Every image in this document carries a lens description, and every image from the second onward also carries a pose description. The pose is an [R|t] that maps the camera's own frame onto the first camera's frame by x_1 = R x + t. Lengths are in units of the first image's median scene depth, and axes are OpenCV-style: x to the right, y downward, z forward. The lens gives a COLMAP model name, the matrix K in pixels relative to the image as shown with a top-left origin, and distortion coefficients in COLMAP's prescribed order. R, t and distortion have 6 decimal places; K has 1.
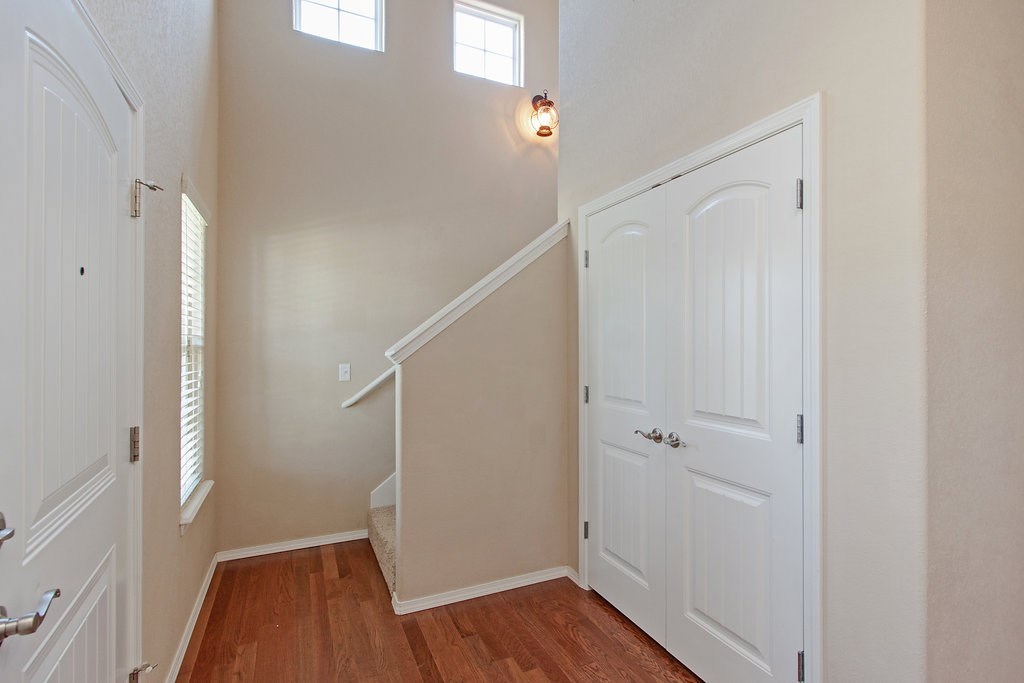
lens RADIAL K [[473.3, 0, 512.4], [0, 473.3, 344.3], [0, 0, 1]] dist [0.013534, 0.000575]
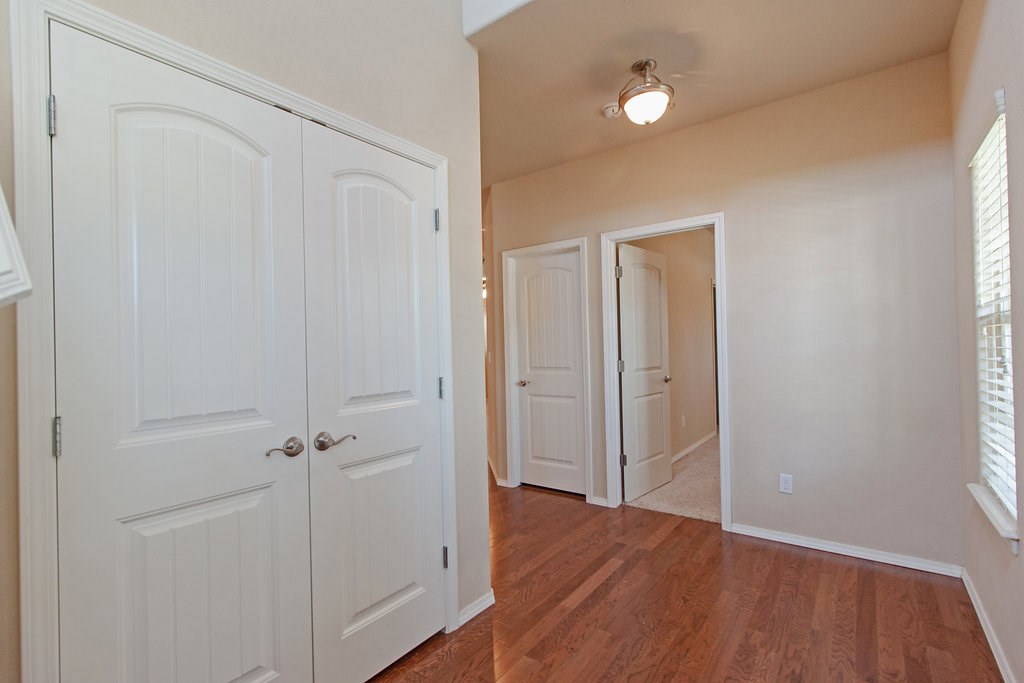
lens RADIAL K [[473.3, 0, 509.0], [0, 473.3, 340.9], [0, 0, 1]] dist [0.013534, 0.000575]
pose [[-0.477814, 0.021446, 0.878199, -0.565802], [0.025343, 0.999622, -0.010623, 0.048564], [-0.878095, 0.017180, -0.478177, 1.174851]]
